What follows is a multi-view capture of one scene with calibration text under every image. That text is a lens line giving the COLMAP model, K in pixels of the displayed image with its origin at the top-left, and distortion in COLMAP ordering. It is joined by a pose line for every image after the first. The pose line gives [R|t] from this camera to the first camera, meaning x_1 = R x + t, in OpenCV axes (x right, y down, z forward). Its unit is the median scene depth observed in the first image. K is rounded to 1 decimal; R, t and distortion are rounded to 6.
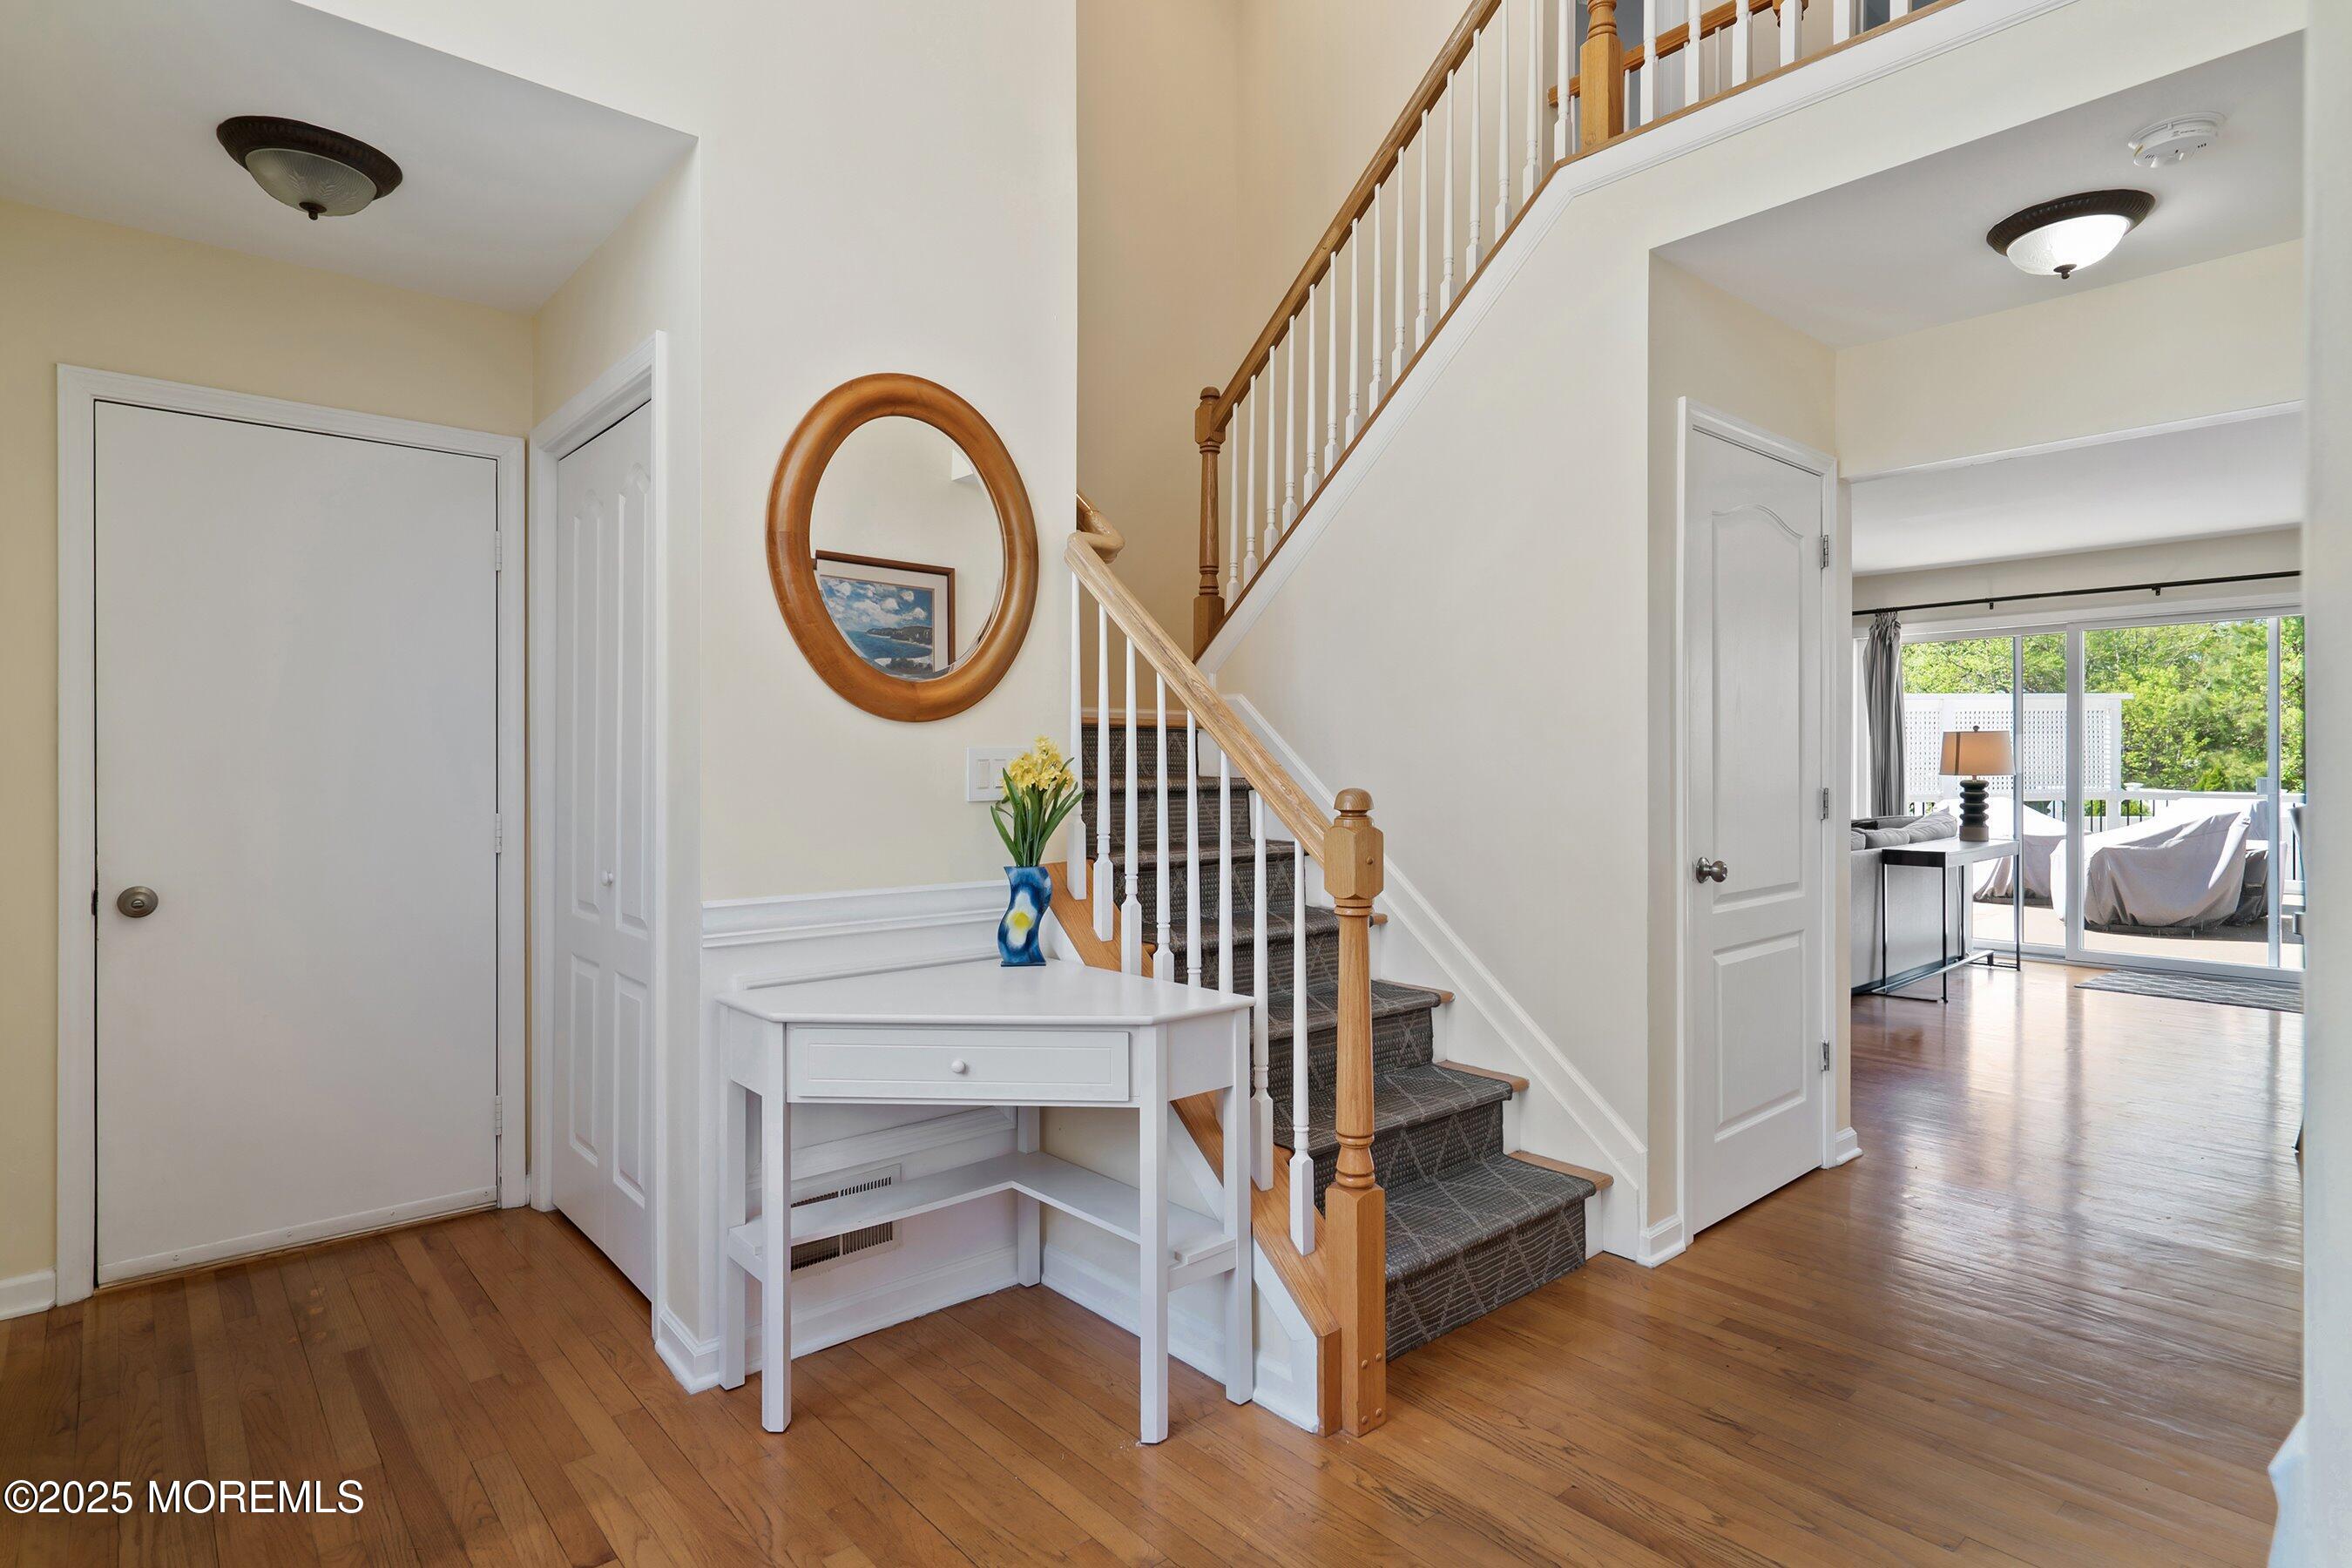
lens RADIAL K [[1213.9, 0, 1161.7], [0, 1213.9, 769.9], [0, 0, 1]] dist [0.002989, 0.001192]
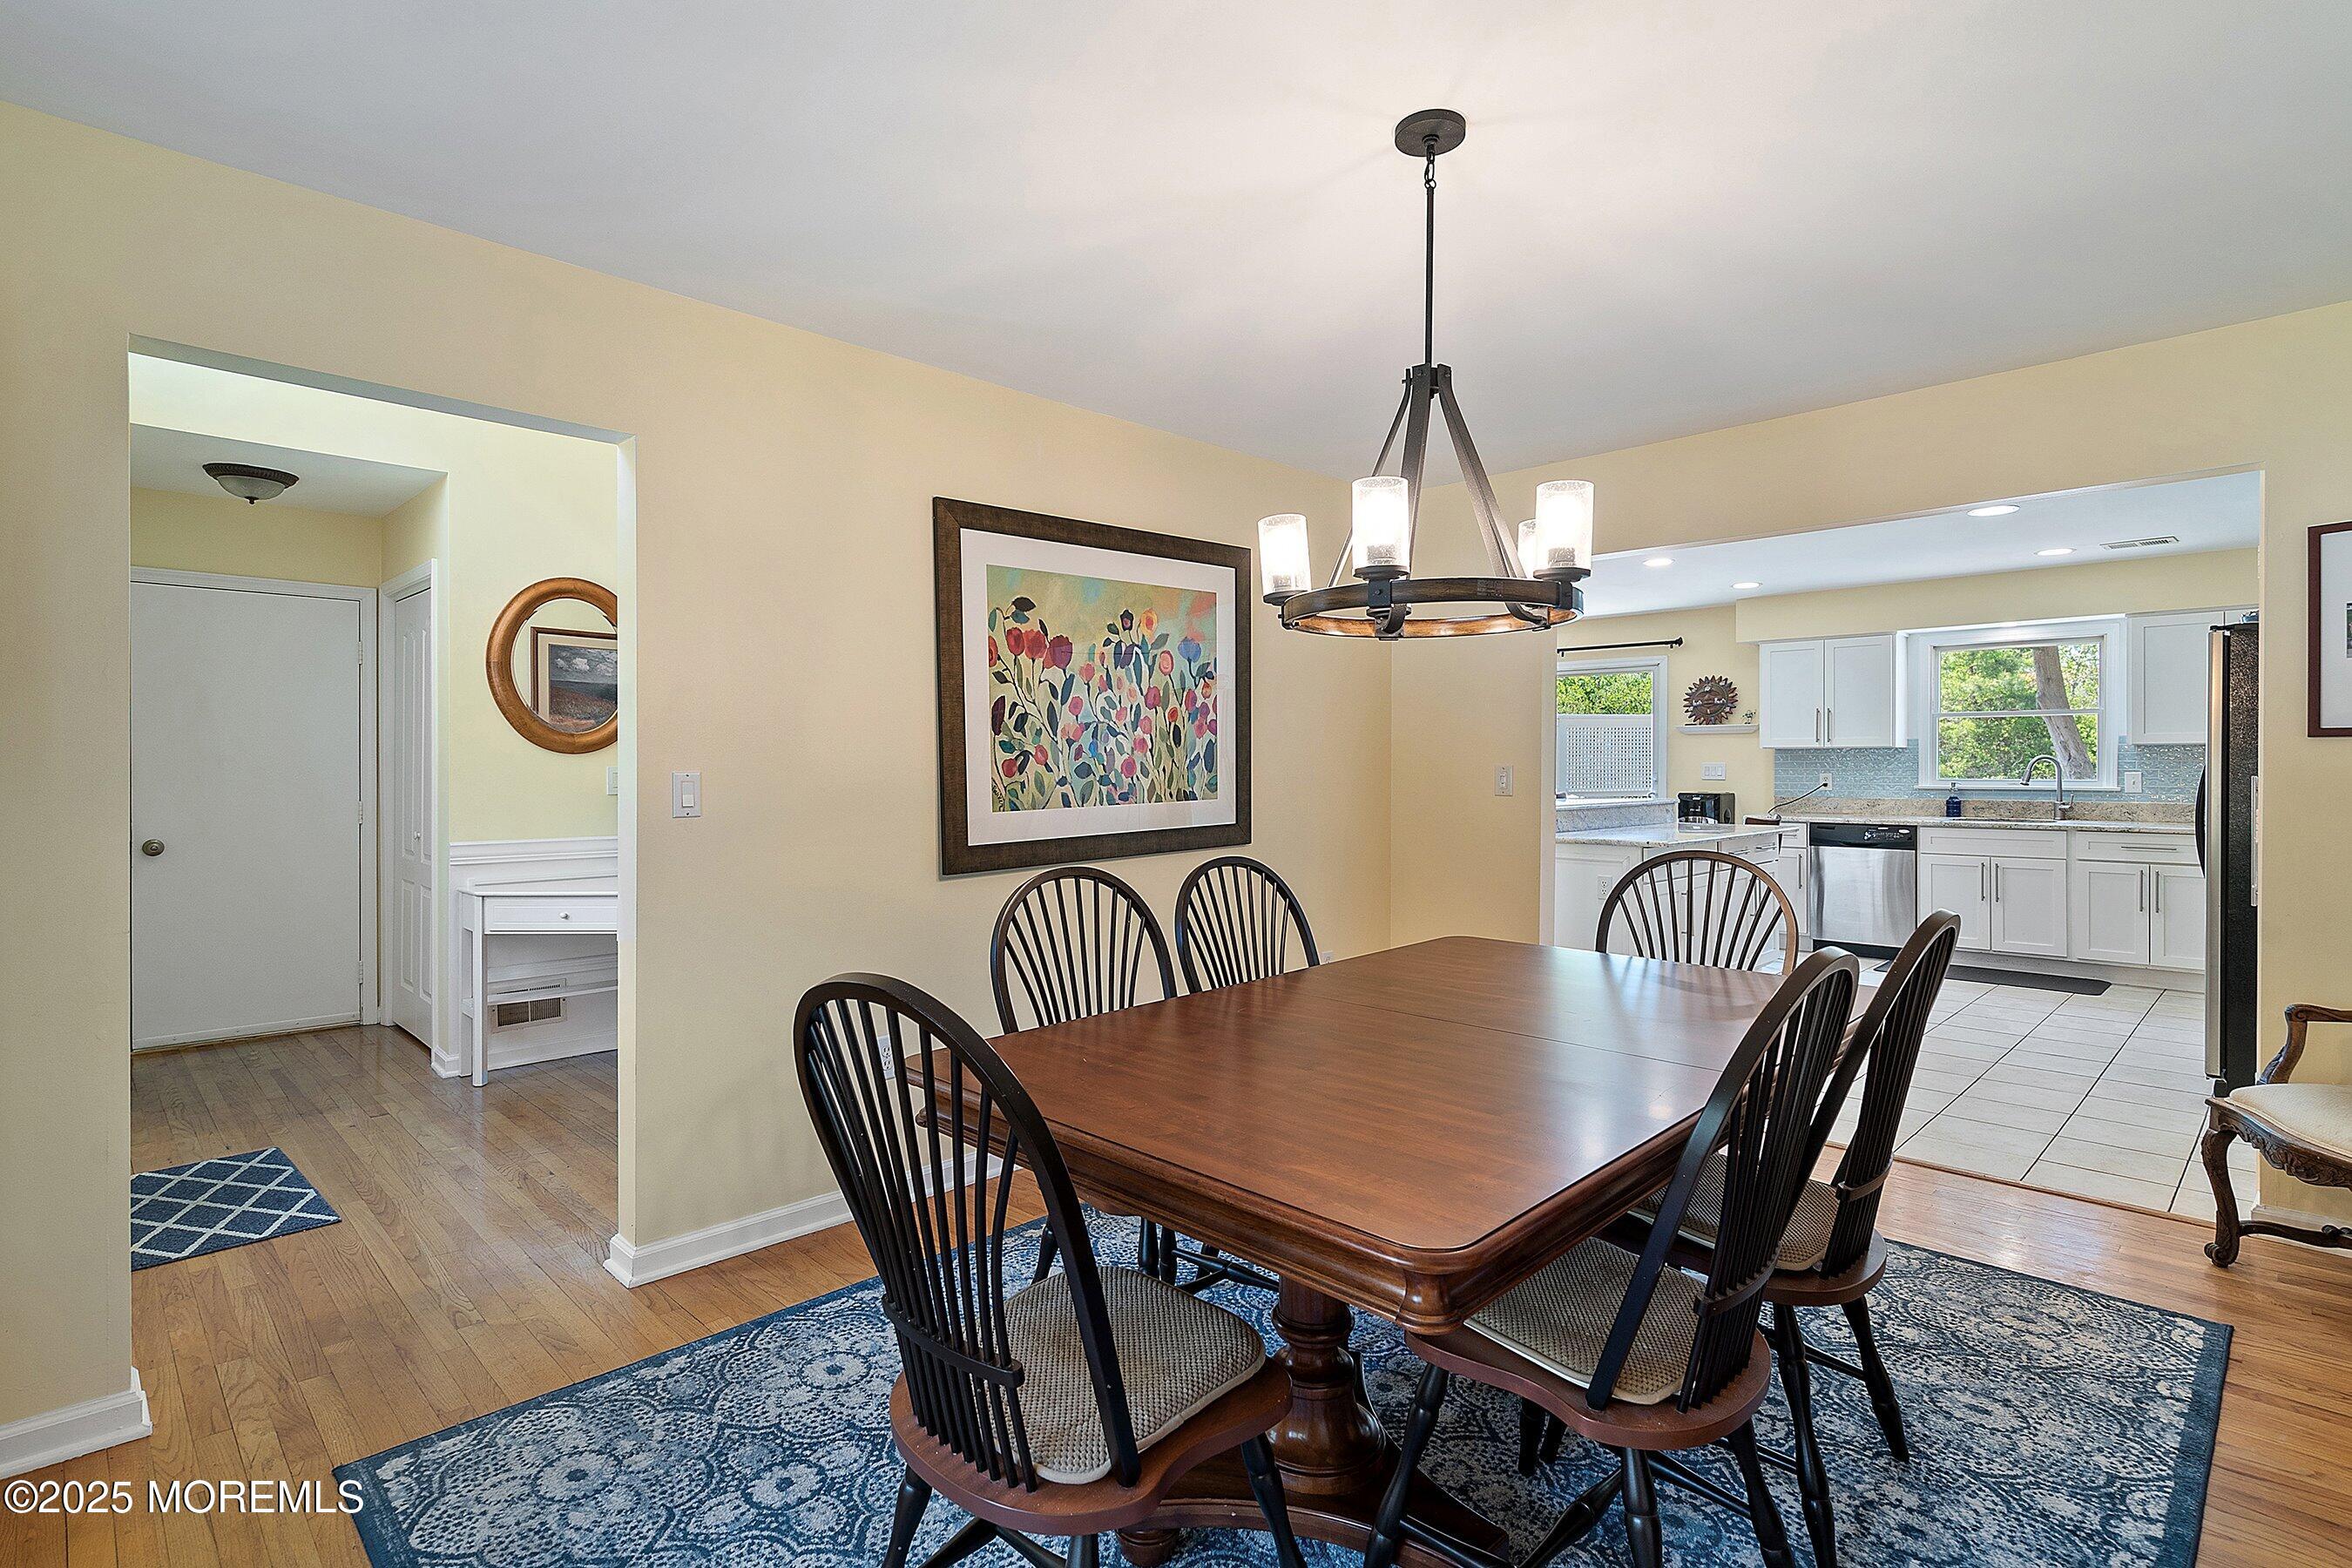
lens RADIAL K [[1149.5, 0, 1158.3], [0, 1149.5, 773.6], [0, 0, 1]] dist [0.001673, 0.001539]
pose [[0.998197, 0.002884, 0.059954, 0.507930], [-0.003228, 0.999979, 0.005643, -0.017235], [-0.059936, -0.005826, 0.998185, -0.735562]]
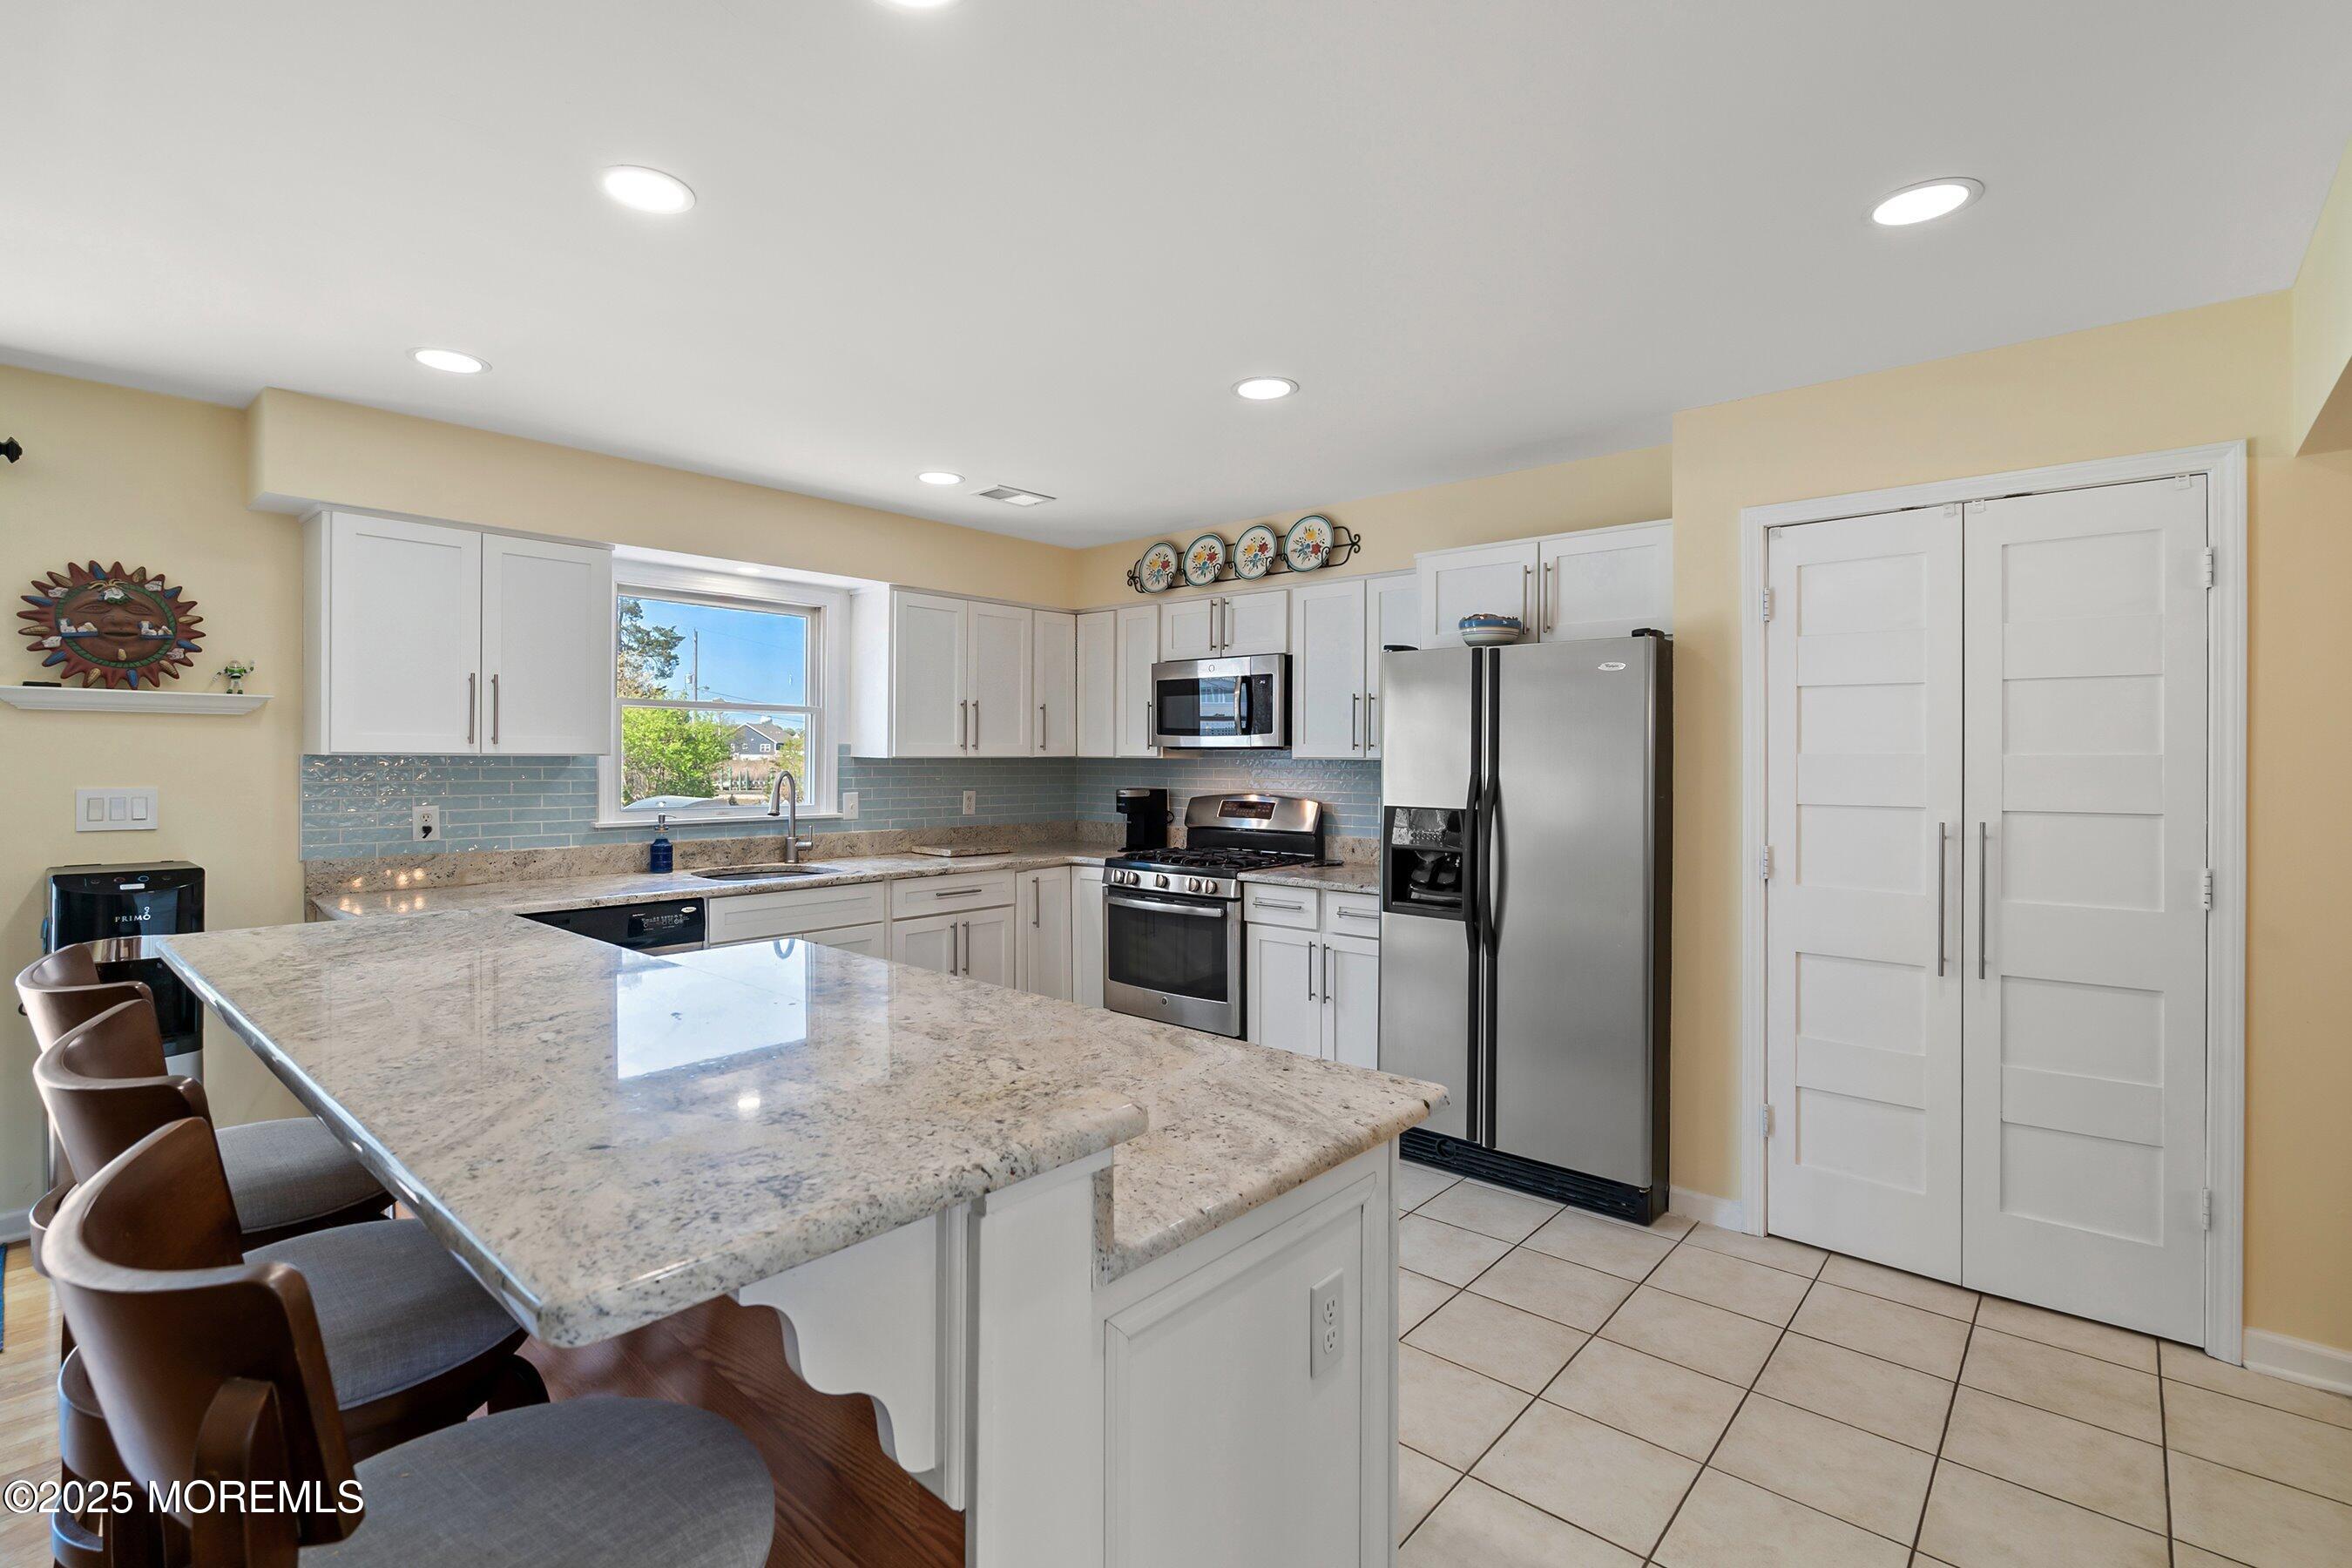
lens RADIAL K [[1076.6, 0, 1169.9], [0, 1076.6, 765.7], [0, 0, 1]] dist [-0.008800, 0.004386]
pose [[-0.131280, -0.004702, 0.991334, 0.858605], [-0.006261, 0.999973, 0.003914, -0.059162], [-0.991326, -0.005693, -0.131305, 0.977273]]
